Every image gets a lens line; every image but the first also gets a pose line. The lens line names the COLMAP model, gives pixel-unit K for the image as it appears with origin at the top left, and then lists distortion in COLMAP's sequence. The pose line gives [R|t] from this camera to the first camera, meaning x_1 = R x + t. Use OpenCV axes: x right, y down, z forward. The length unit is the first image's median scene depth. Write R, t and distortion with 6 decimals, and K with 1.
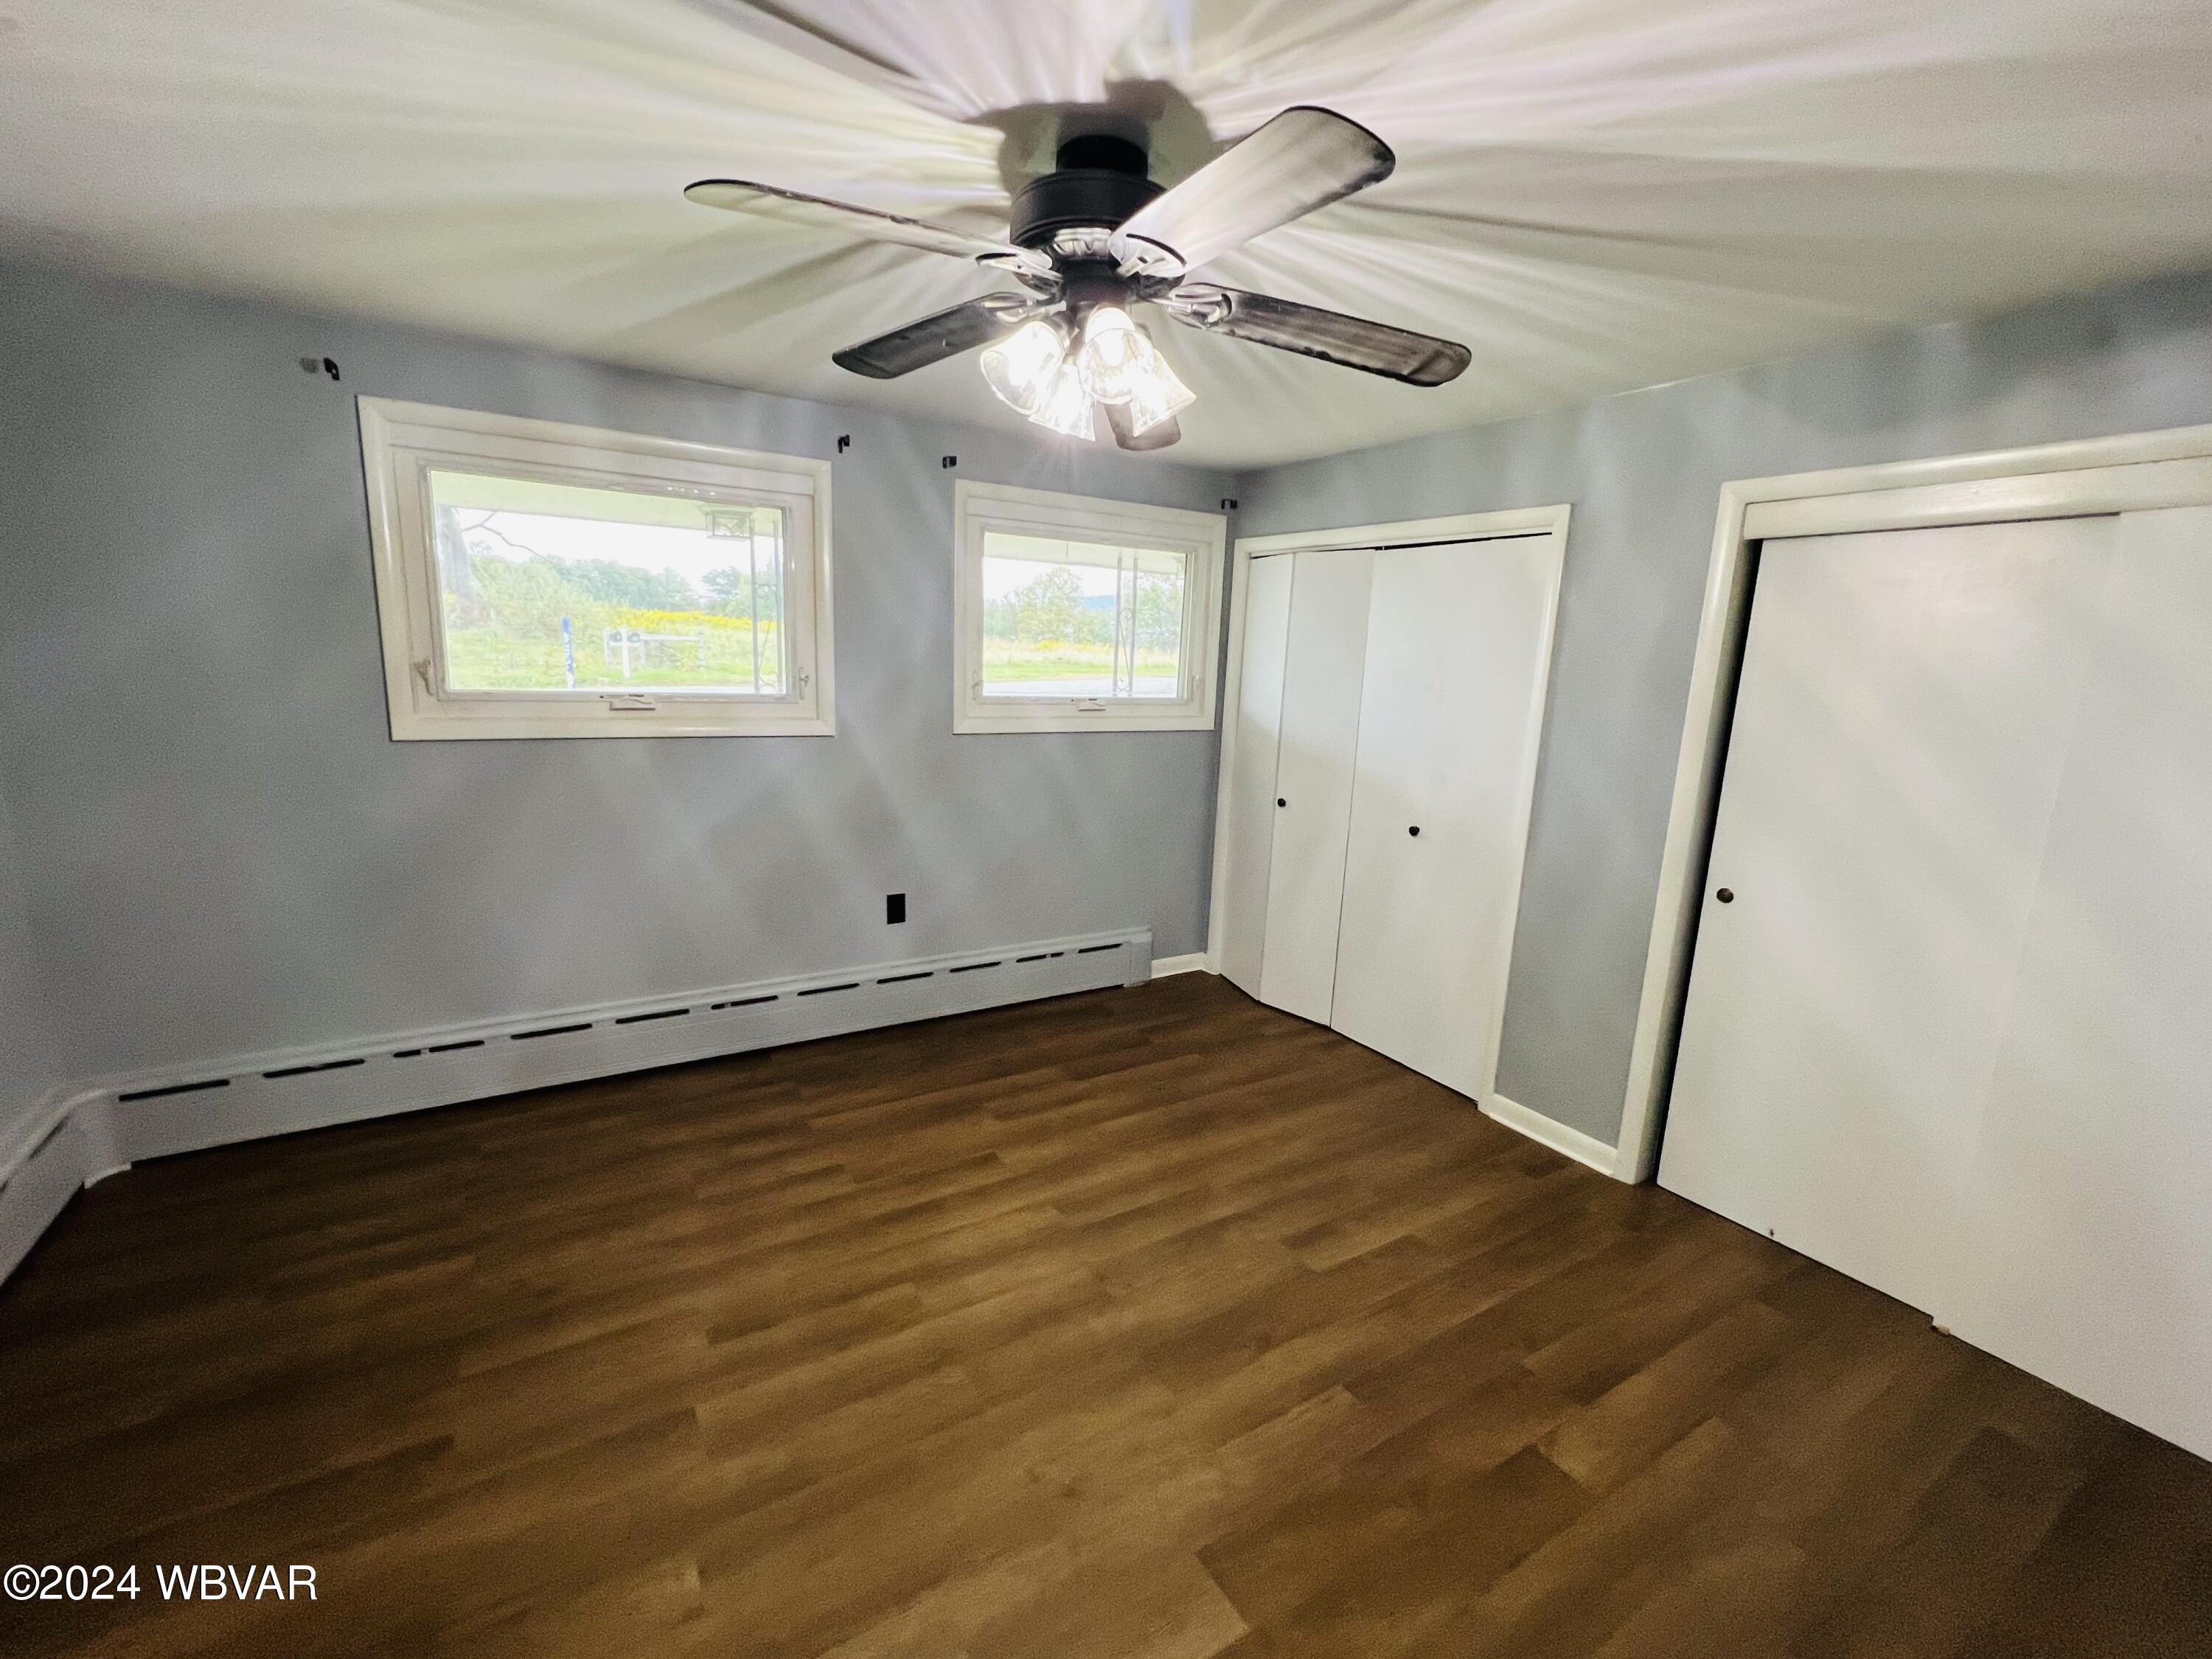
lens RADIAL K [[934.0, 0, 1100.8], [0, 934.0, 832.7], [0, 0, 1]] dist [-0.000610, -0.000017]
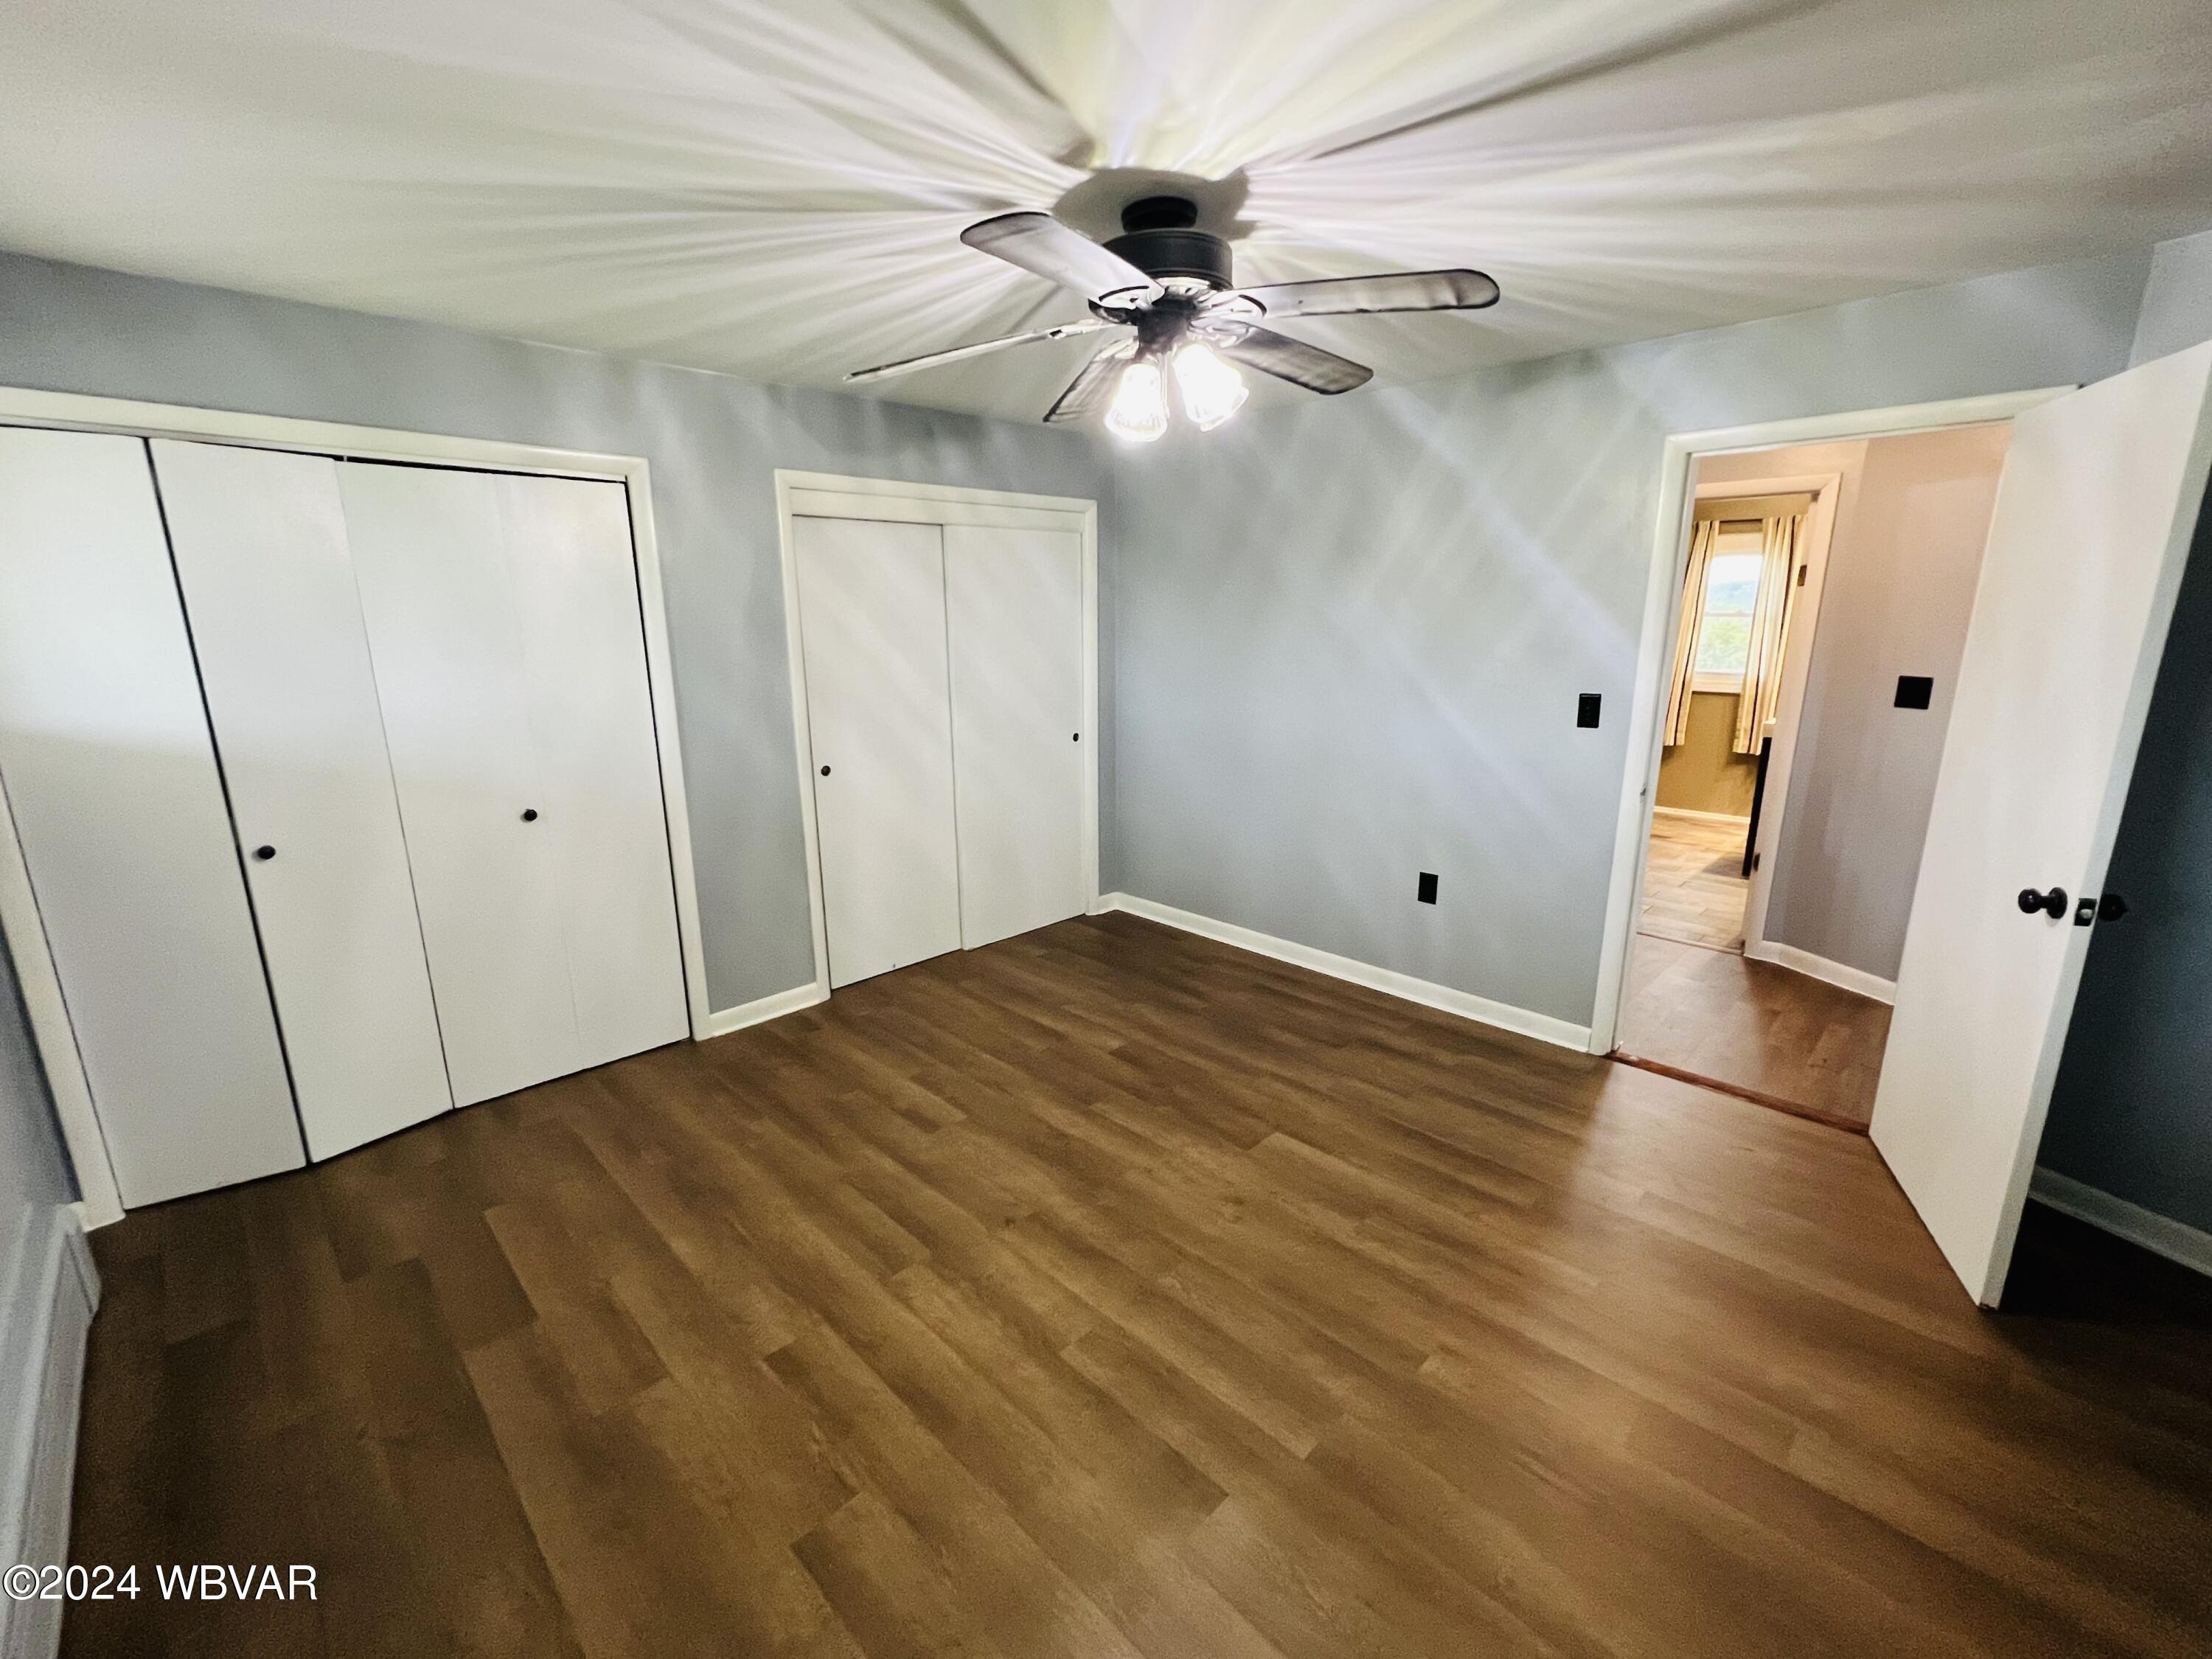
lens RADIAL K [[934.0, 0, 1100.8], [0, 934.0, 832.7], [0, 0, 1]] dist [-0.000610, -0.000017]
pose [[-0.224763, -0.262630, 0.938353, -0.752515], [0.184114, 0.934200, 0.305568, -0.193961], [-0.956861, 0.241444, -0.161620, 0.820918]]
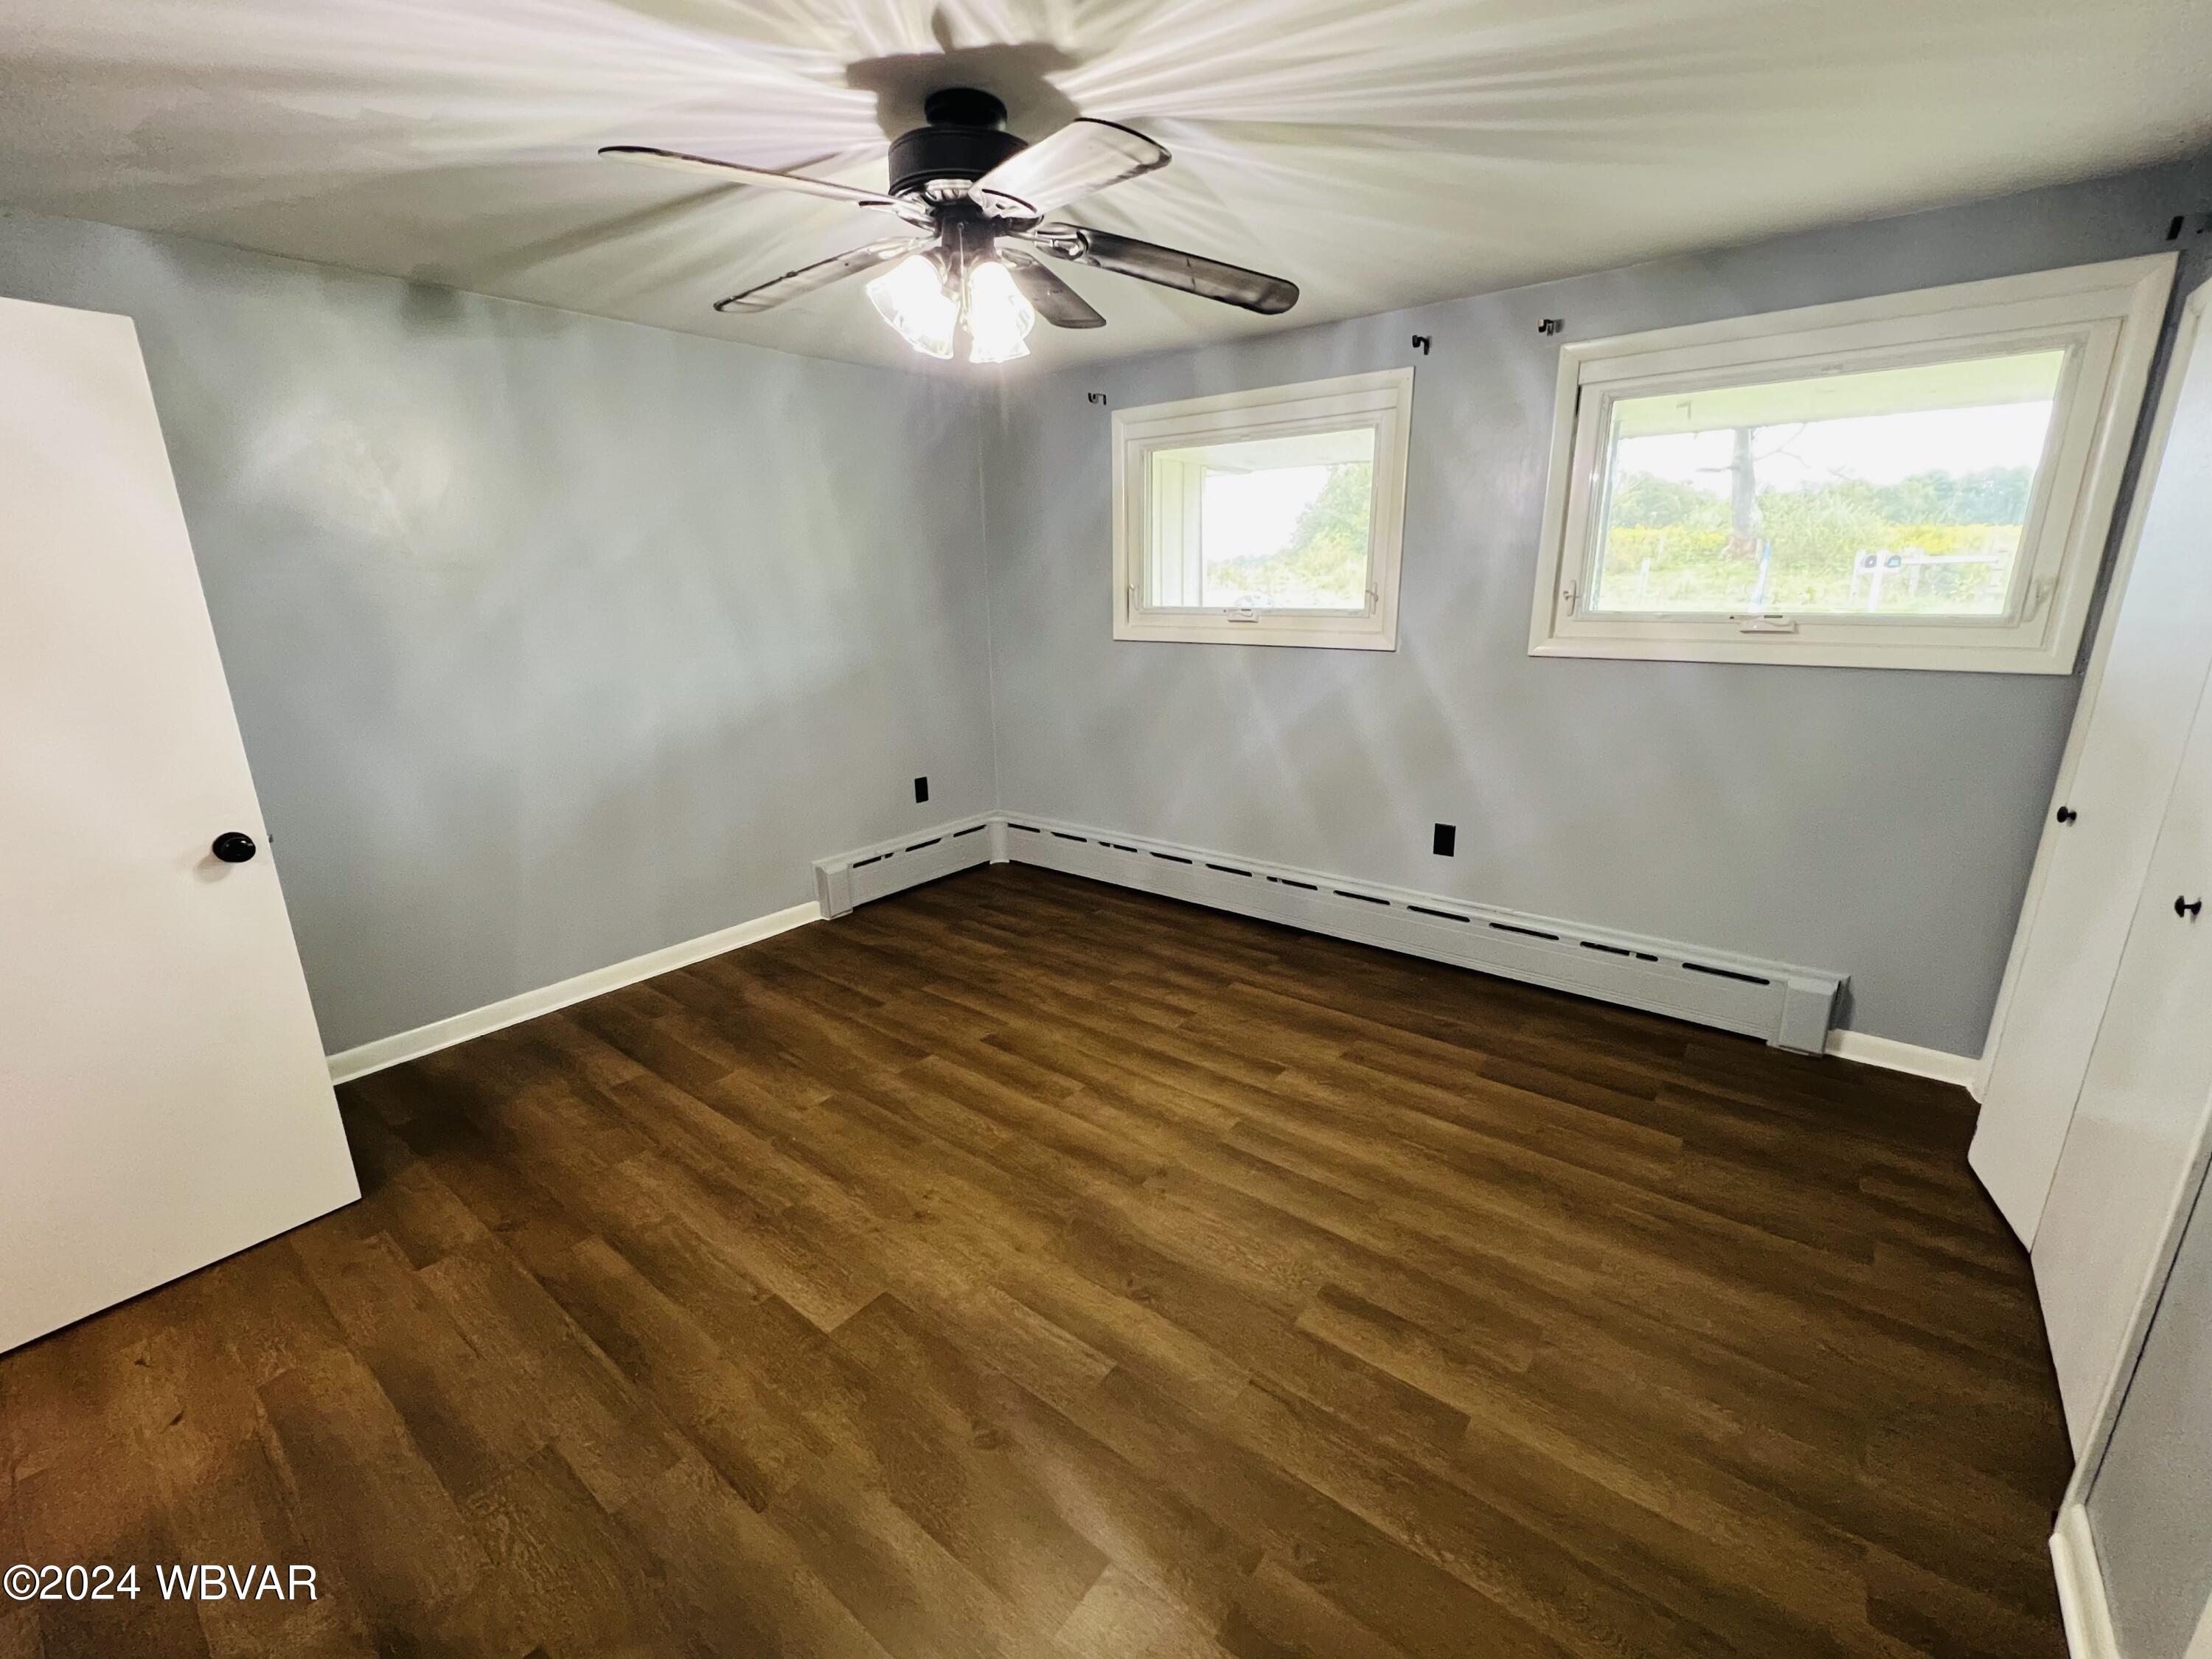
lens RADIAL K [[934.0, 0, 1100.8], [0, 934.0, 832.7], [0, 0, 1]] dist [-0.000610, -0.000017]
pose [[0.341898, 0.209932, -0.915988, 0.715927], [-0.149651, 0.974452, 0.167473, -0.043379], [0.927745, 0.079820, 0.364580, 0.452722]]
